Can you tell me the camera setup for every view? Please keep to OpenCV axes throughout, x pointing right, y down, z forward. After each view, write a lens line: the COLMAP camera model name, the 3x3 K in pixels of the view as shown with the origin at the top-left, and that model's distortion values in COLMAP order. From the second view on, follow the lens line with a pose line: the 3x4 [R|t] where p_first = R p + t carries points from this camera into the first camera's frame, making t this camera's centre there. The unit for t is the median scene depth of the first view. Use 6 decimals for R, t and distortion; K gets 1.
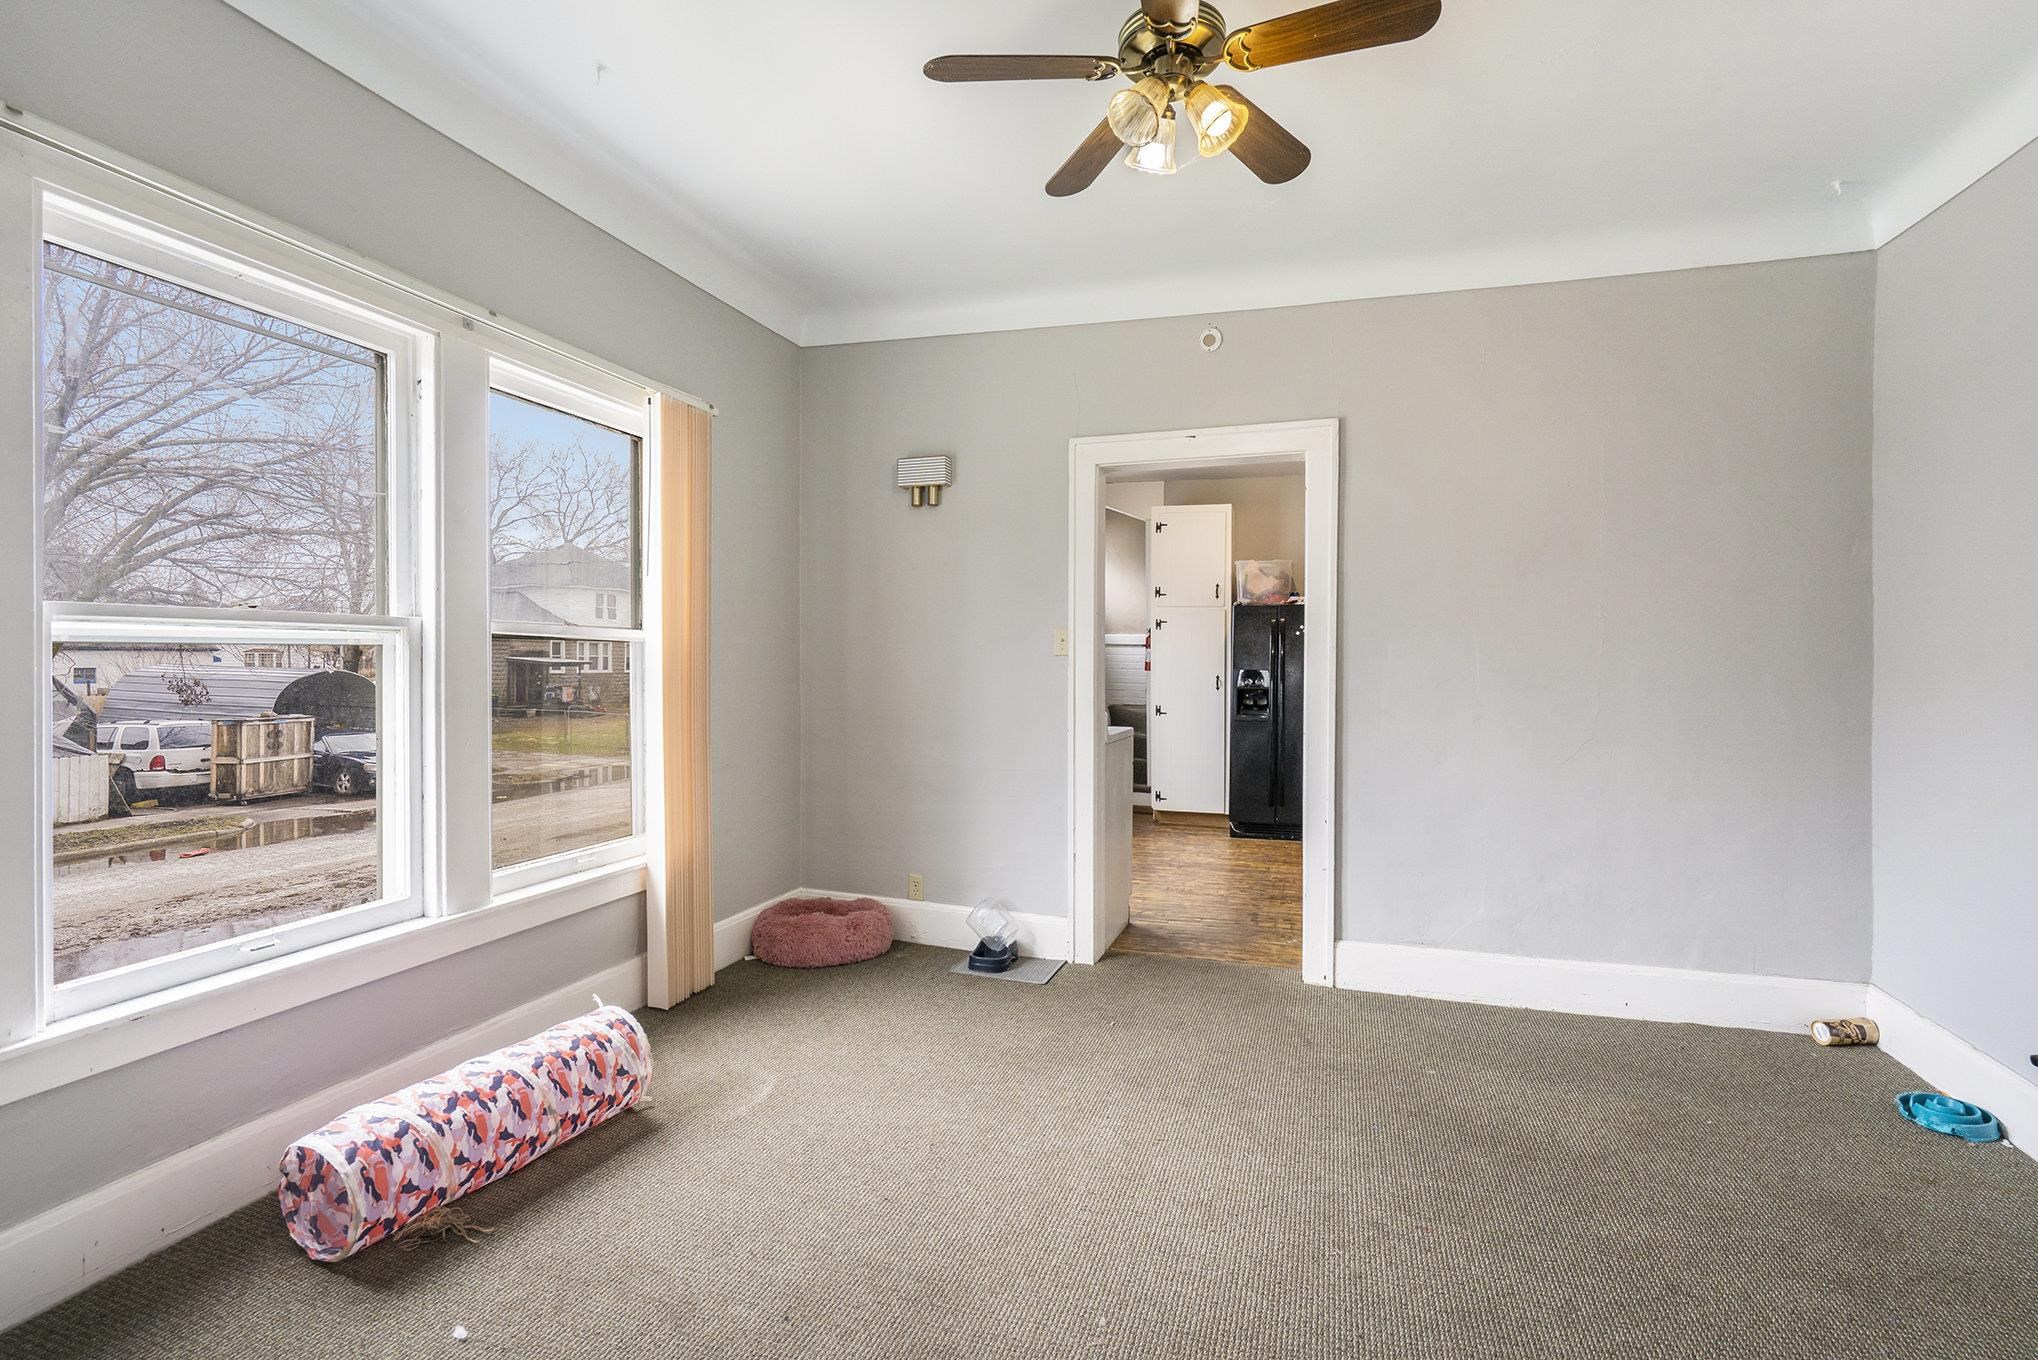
lens RADIAL K [[927.1, 0, 1019.6], [0, 927.1, 677.8], [0, 0, 1]] dist [-0.011196, -0.000369]
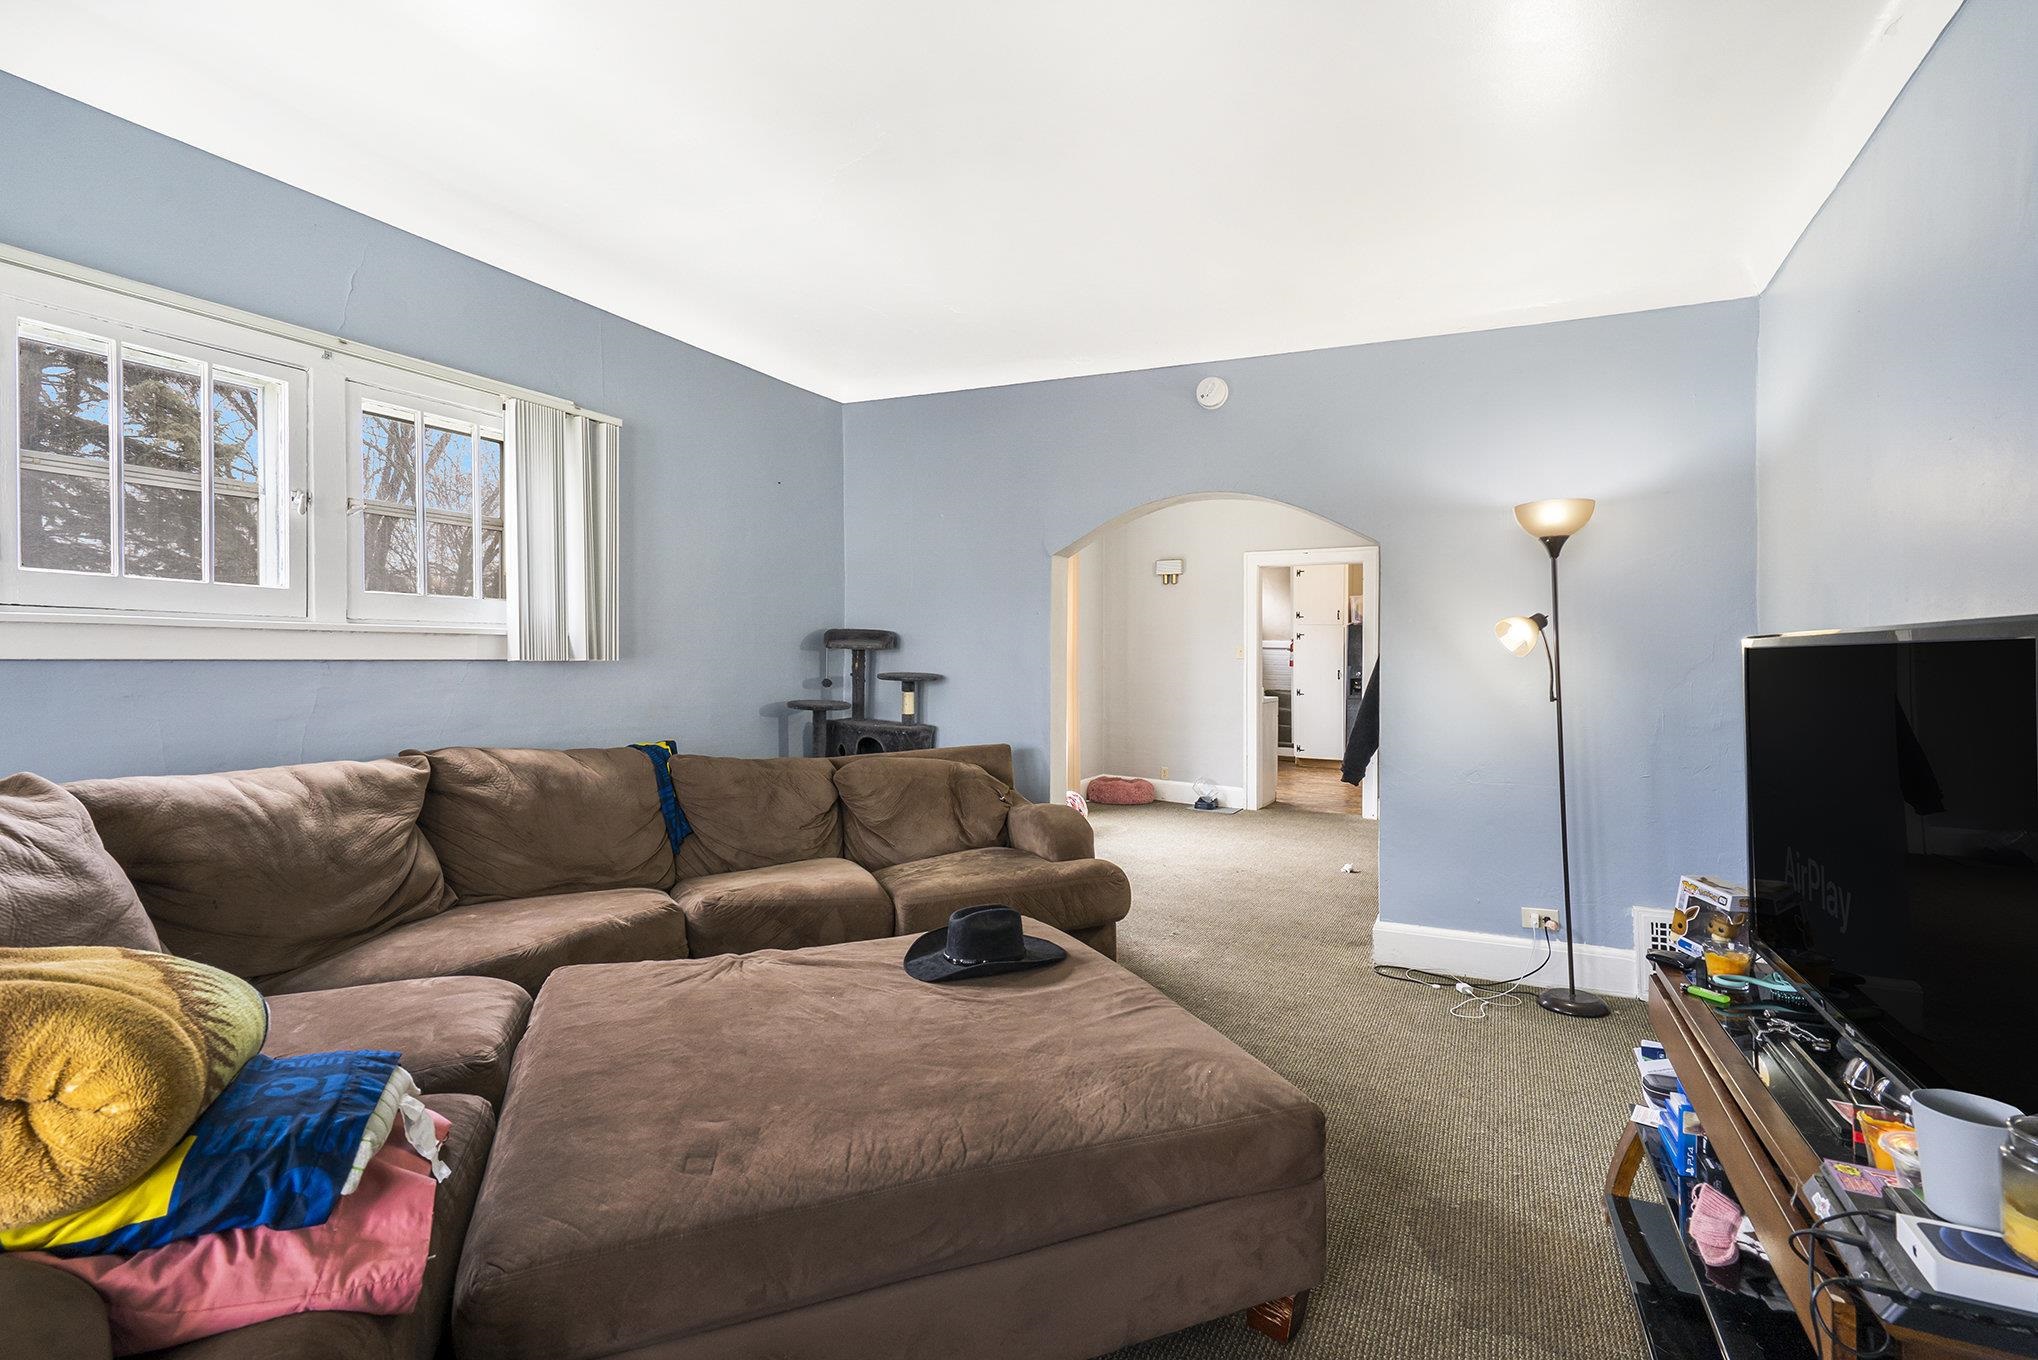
lens RADIAL K [[927.1, 0, 1019.1], [0, 927.1, 672.5], [0, 0, 1]] dist [-0.011196, -0.000369]
pose [[0.986175, -0.000082, -0.165706, -0.091449], [-0.000367, 0.999996, -0.002681, 0.011373], [0.165706, 0.002704, 0.986172, -1.031696]]
